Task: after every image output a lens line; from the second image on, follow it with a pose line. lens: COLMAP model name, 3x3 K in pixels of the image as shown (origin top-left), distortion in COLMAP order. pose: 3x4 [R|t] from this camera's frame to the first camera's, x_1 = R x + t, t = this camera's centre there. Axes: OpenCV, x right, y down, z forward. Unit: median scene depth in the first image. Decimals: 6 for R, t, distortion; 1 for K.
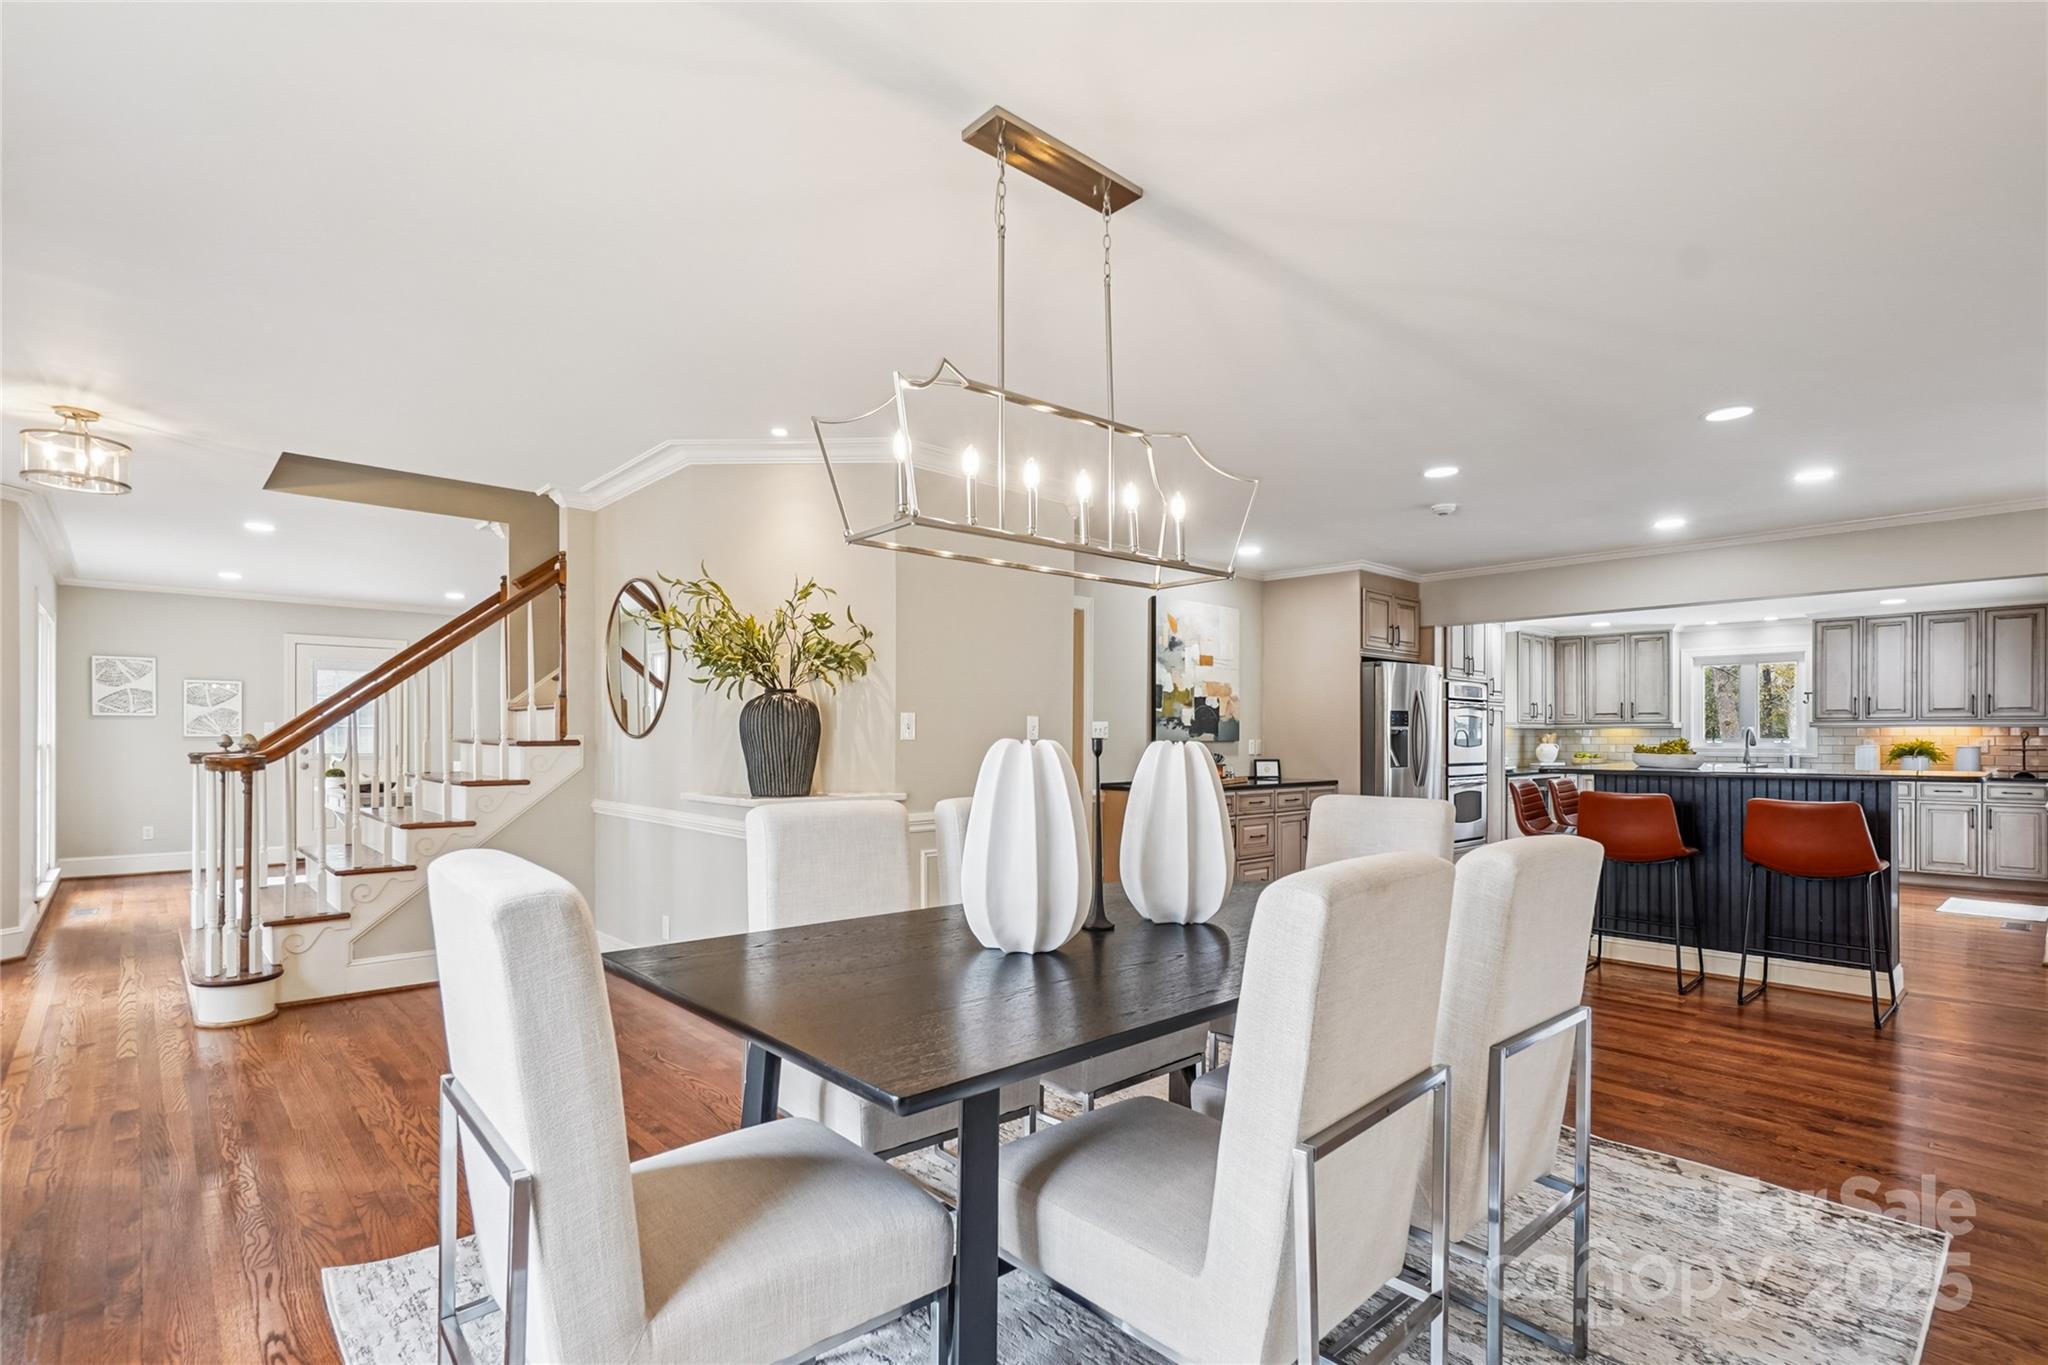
lens RADIAL K [[945.0, 0, 1016.6], [0, 945.0, 705.2], [0, 0, 1]] dist [0.002649, 0.000945]
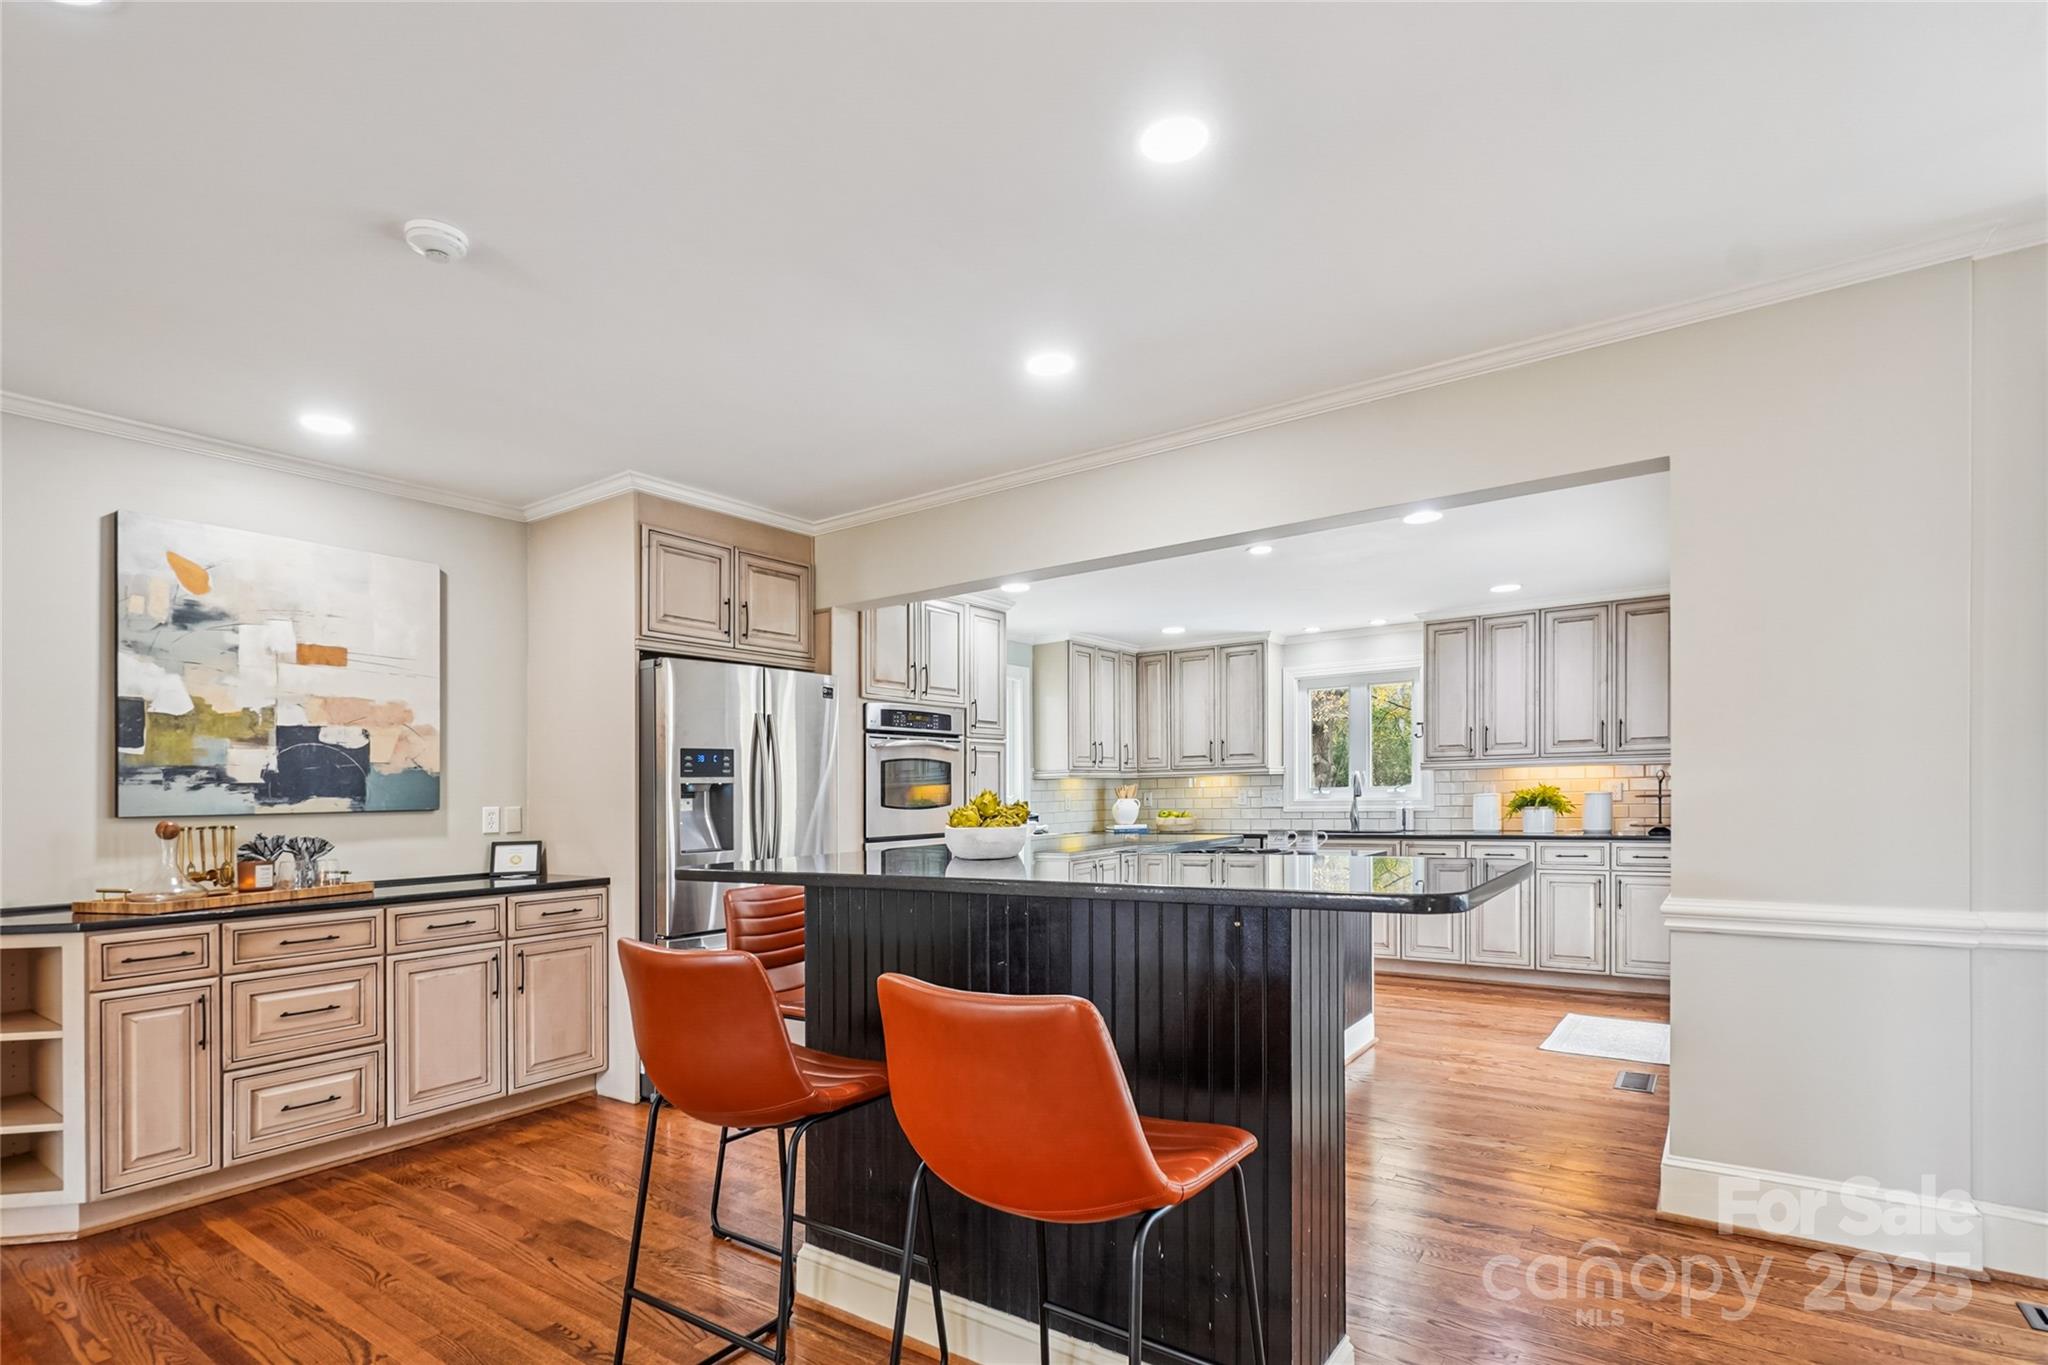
lens RADIAL K [[972.7, 0, 1020.0], [0, 972.7, 779.0], [0, 0, 1]] dist [-0.002245, 0.000000]
pose [[0.977643, -0.016968, 0.209585, 0.424467], [0.013546, 0.999751, 0.017750, 0.014484], [-0.209833, -0.014514, 0.977629, 0.373609]]
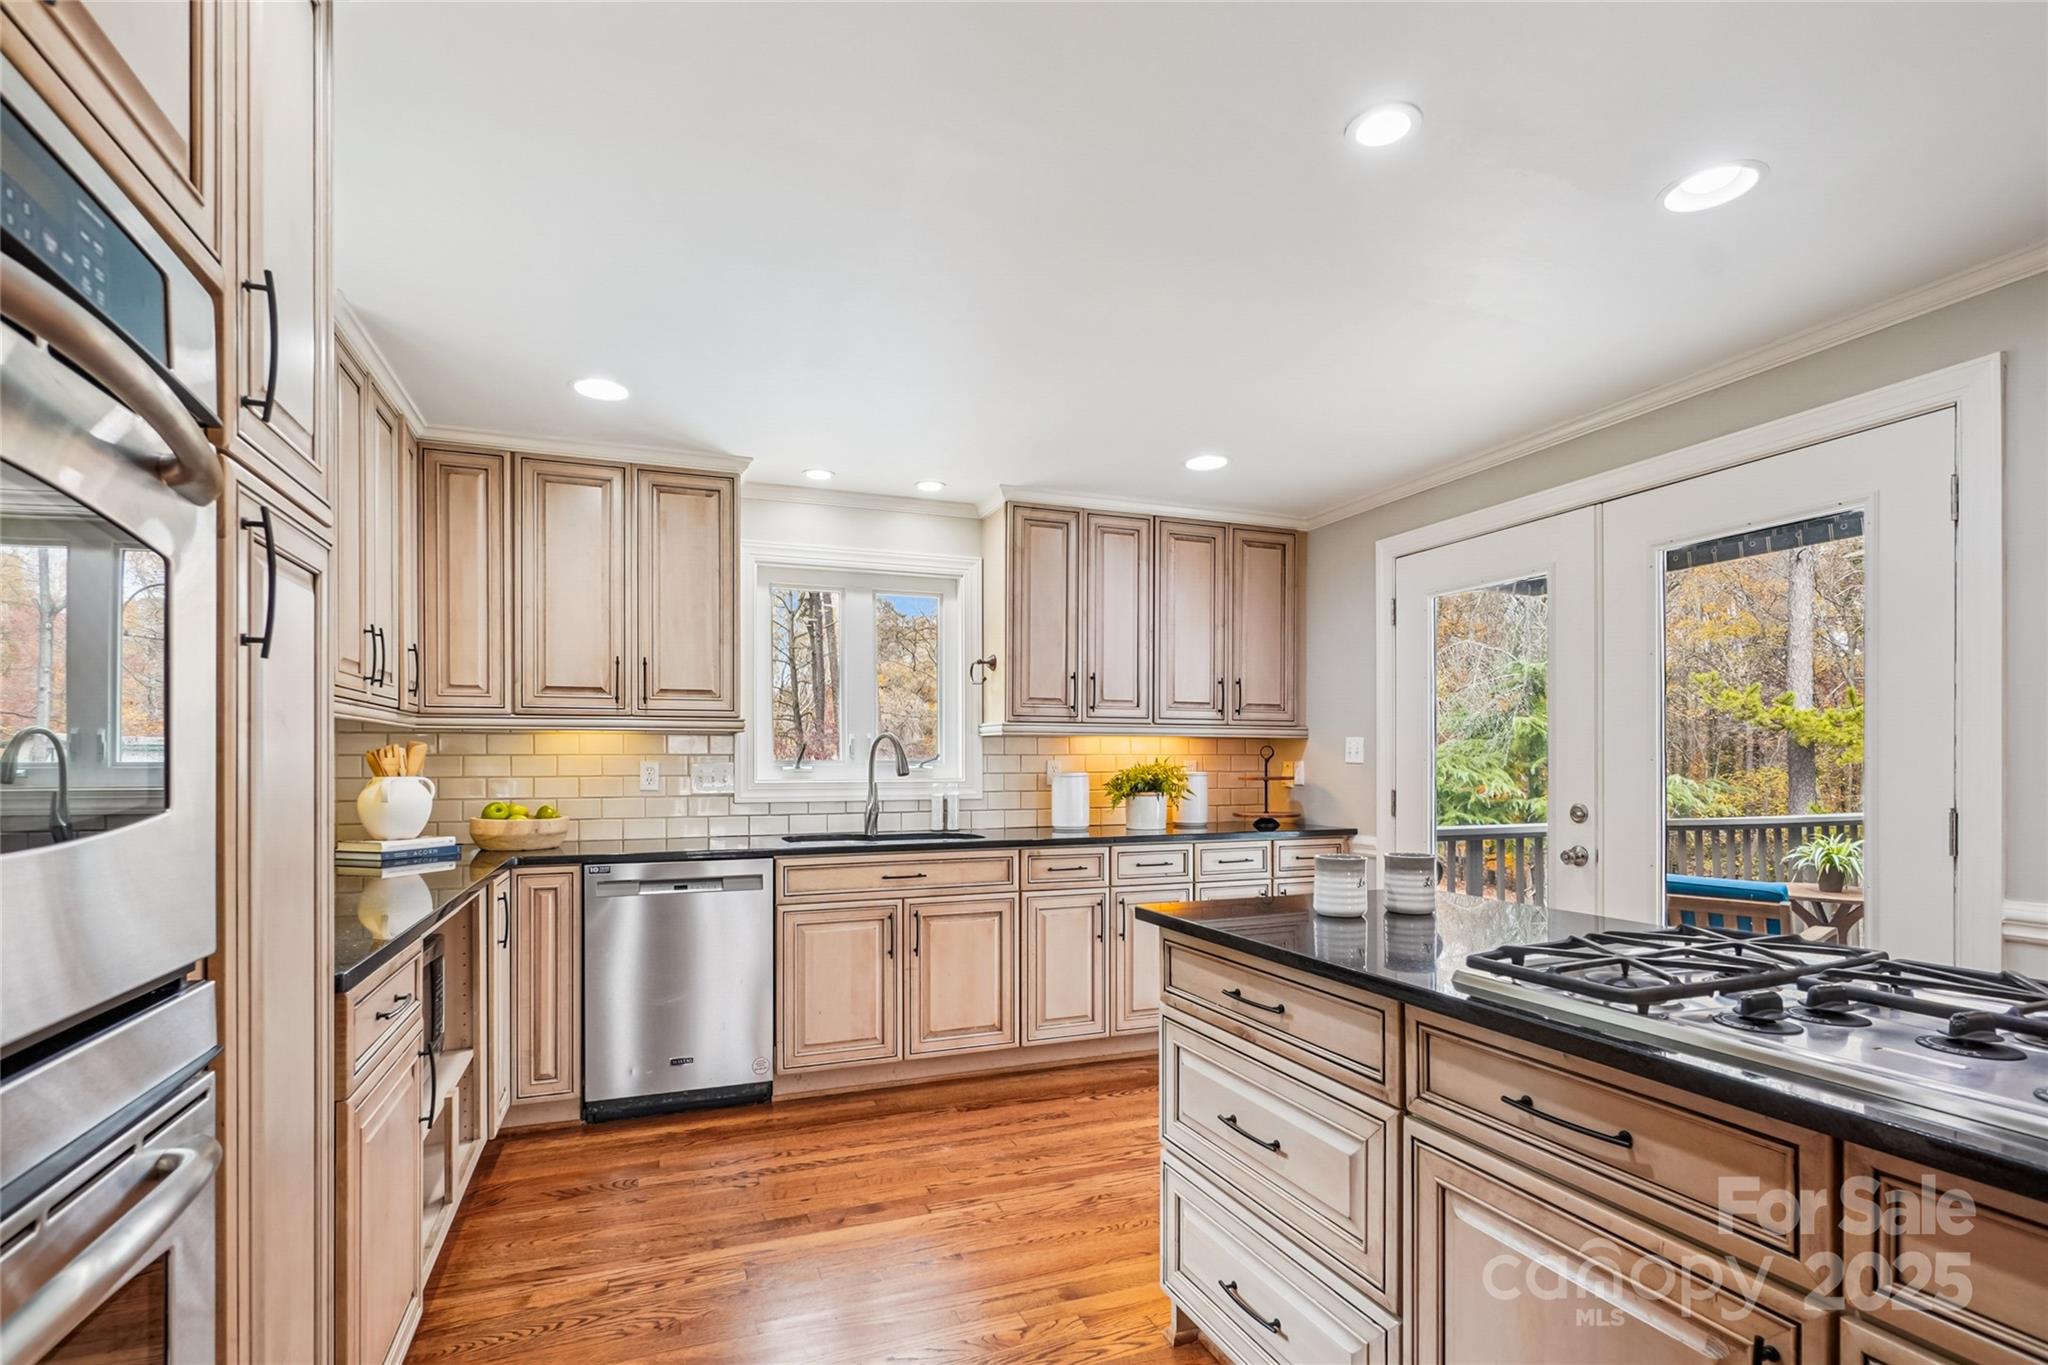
lens RADIAL K [[972.7, 0, 1020.0], [0, 972.7, 779.0], [0, 0, 1]] dist [-0.002245, 0.000000]
pose [[0.370290, -0.016435, 0.928771, 0.450360], [-0.029172, 0.999145, 0.029312, 0.034444], [-0.928458, -0.037948, 0.369494, 0.911855]]
